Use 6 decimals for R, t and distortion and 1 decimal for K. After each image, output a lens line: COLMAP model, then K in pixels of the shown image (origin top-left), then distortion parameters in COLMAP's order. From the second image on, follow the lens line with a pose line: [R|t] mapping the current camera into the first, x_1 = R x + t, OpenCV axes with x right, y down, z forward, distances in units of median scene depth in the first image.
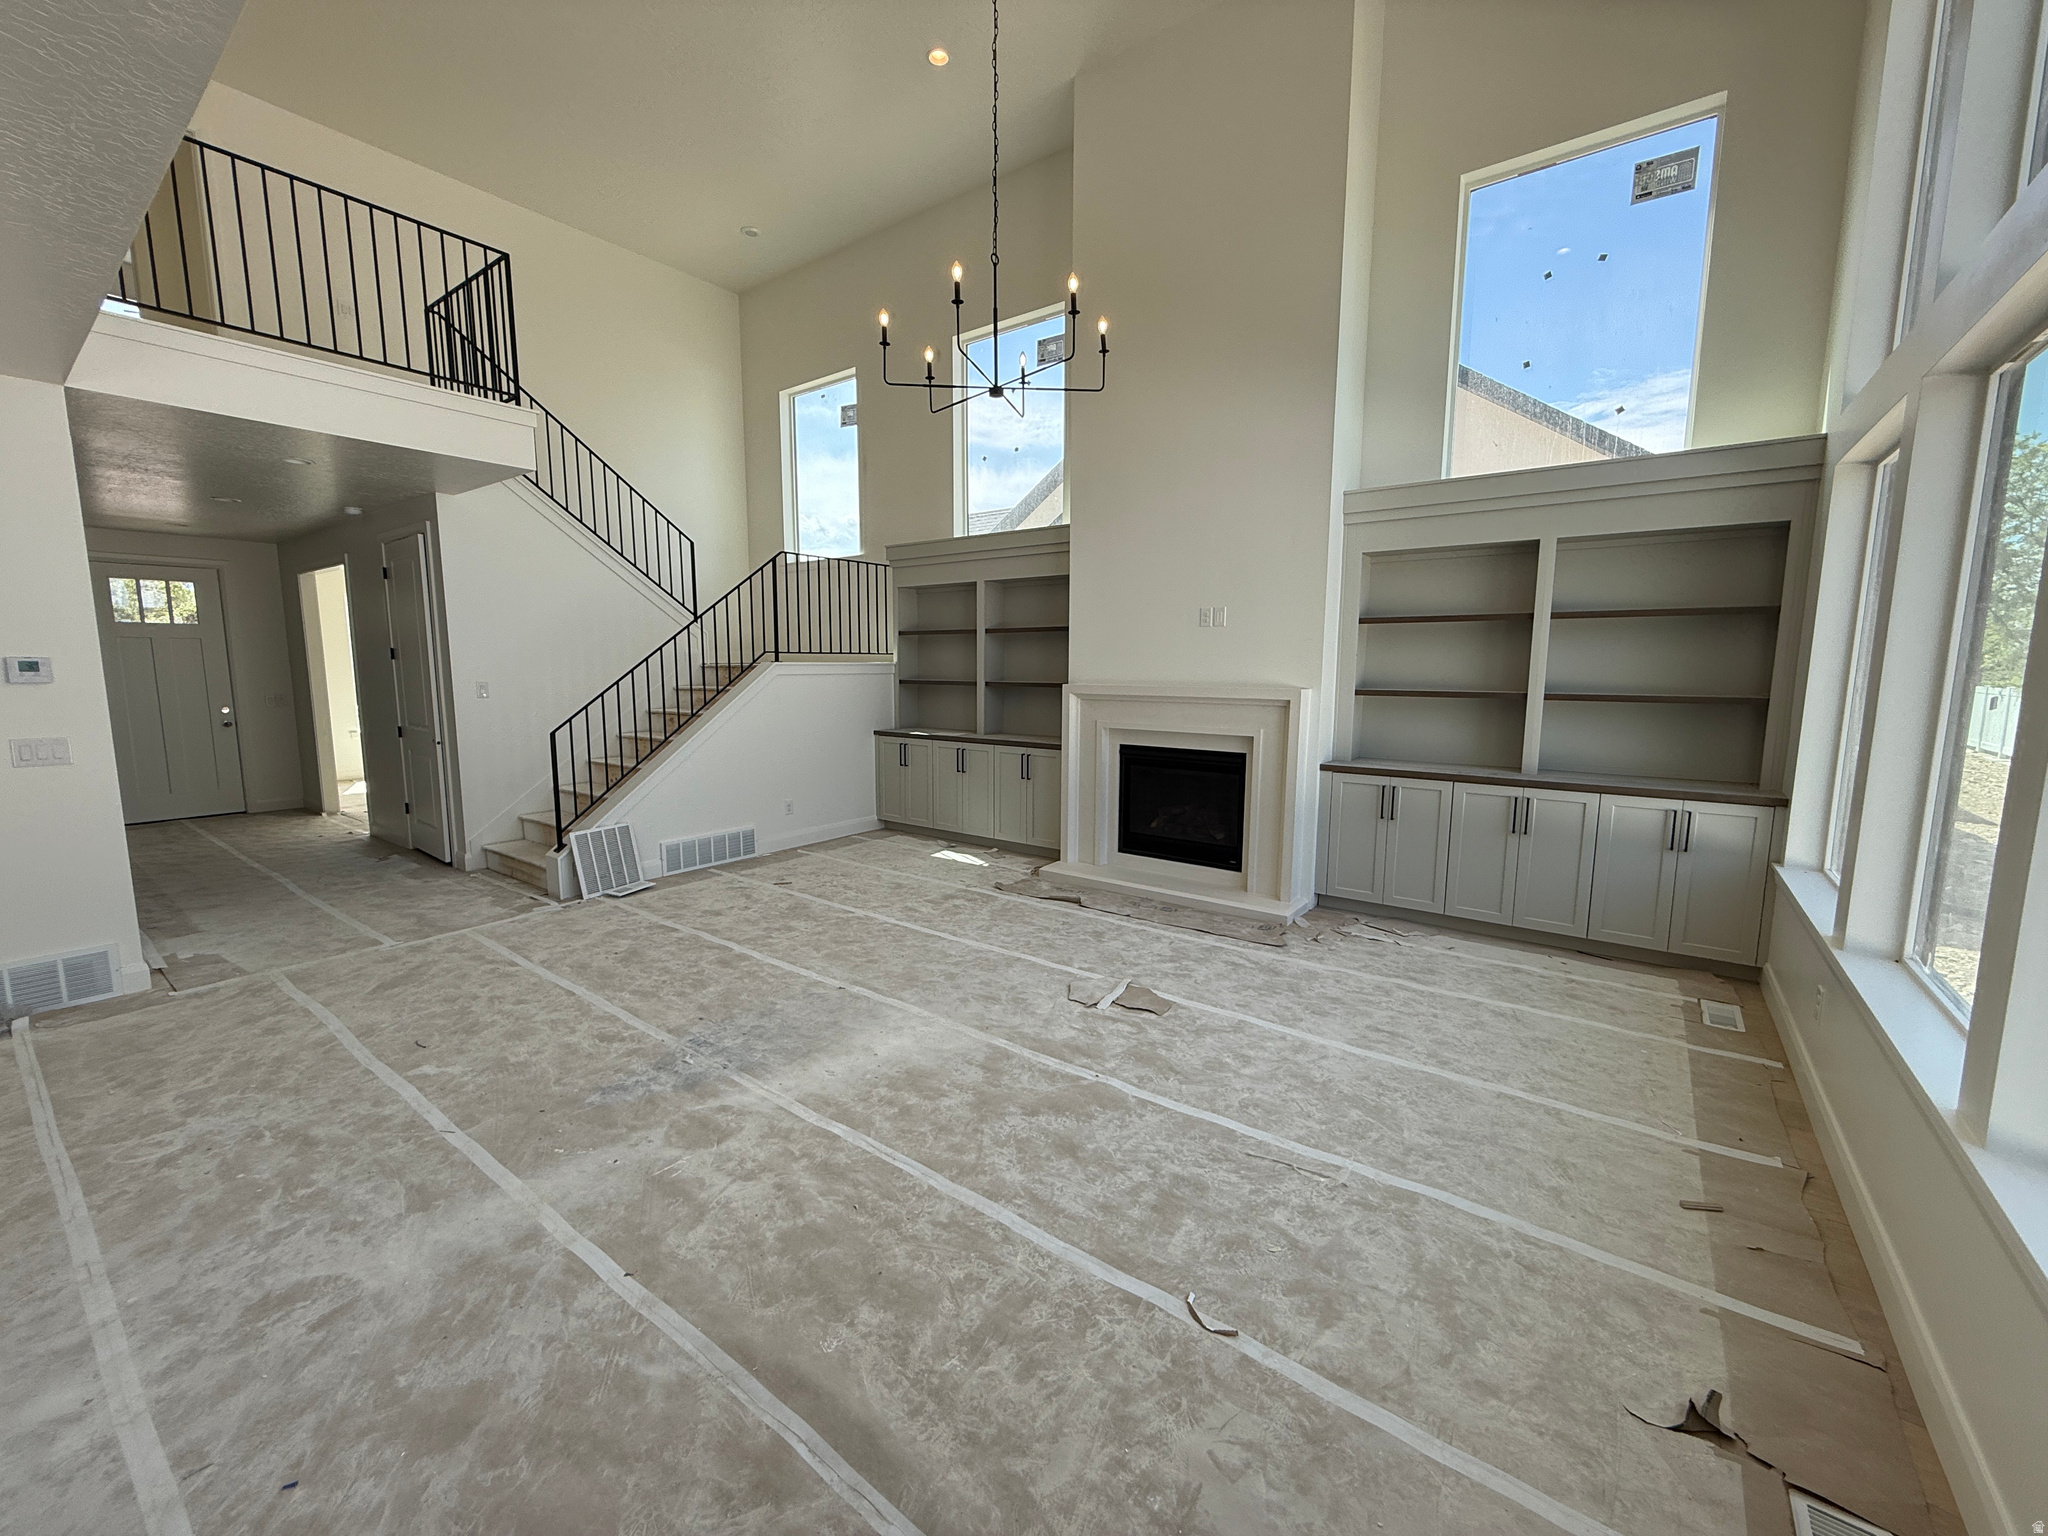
lens RADIAL K [[817.5, 0, 1019.0], [0, 817.5, 770.0], [0, 0, 1]] dist [0.000850, 0.000033]
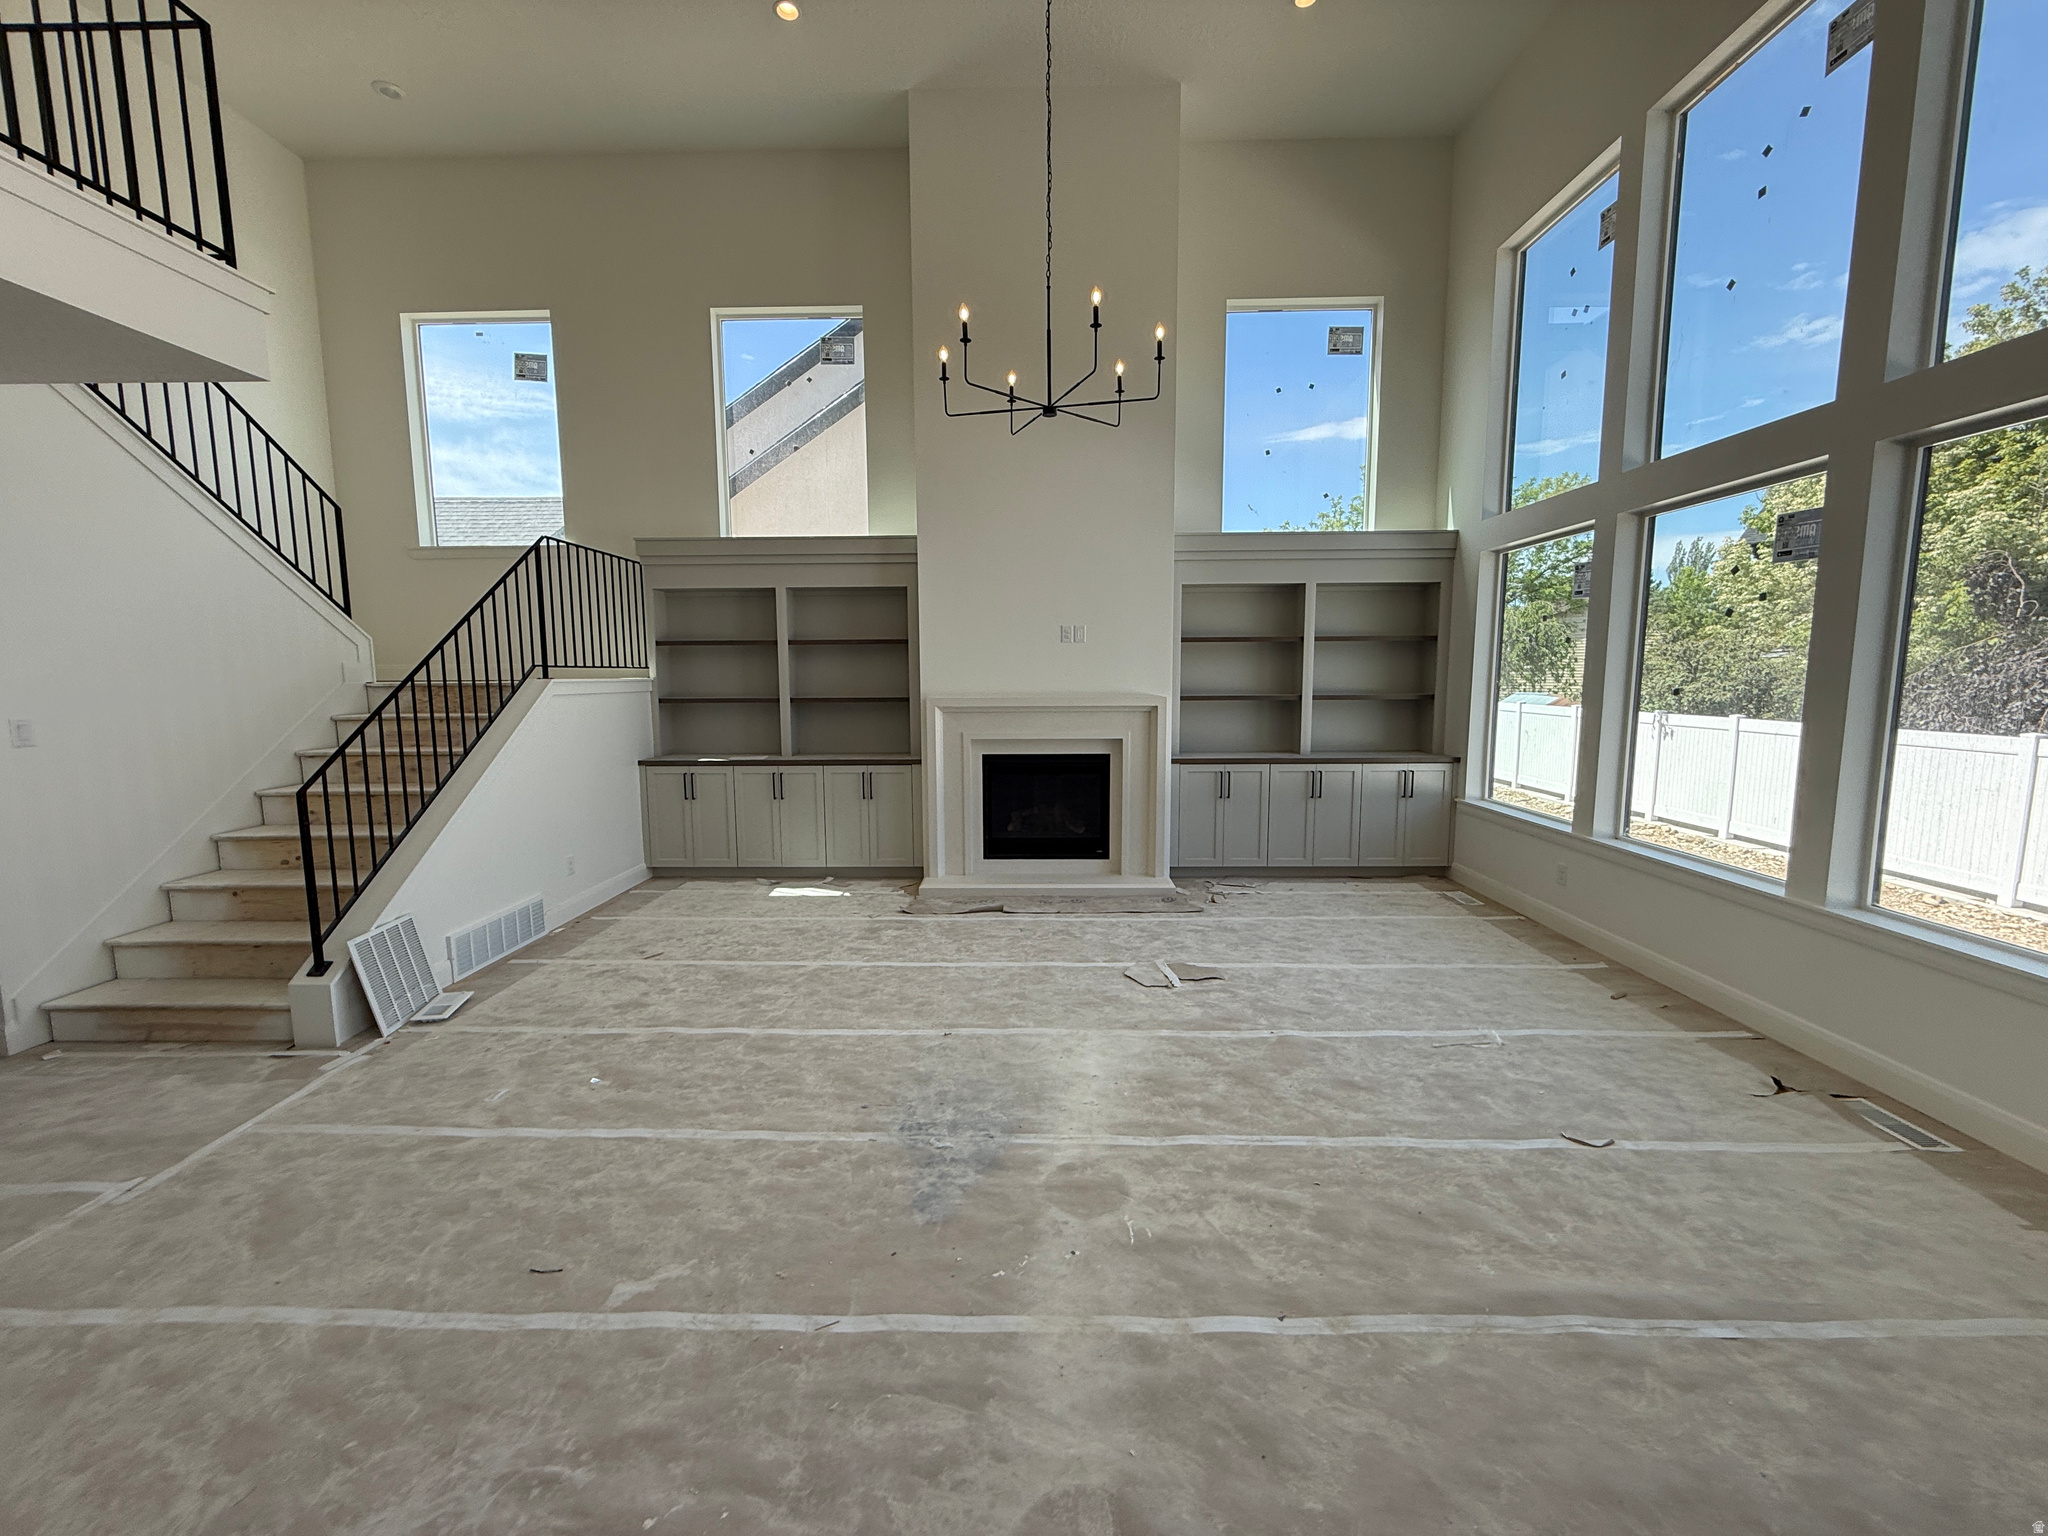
lens RADIAL K [[817.5, 0, 1019.0], [0, 817.5, 770.0], [0, 0, 1]] dist [0.000850, 0.000033]
pose [[0.807759, -0.075558, 0.584650, -0.523998], [0.084614, 0.996343, 0.011860, -0.024024], [-0.583409, 0.039889, 0.811199, 0.161580]]
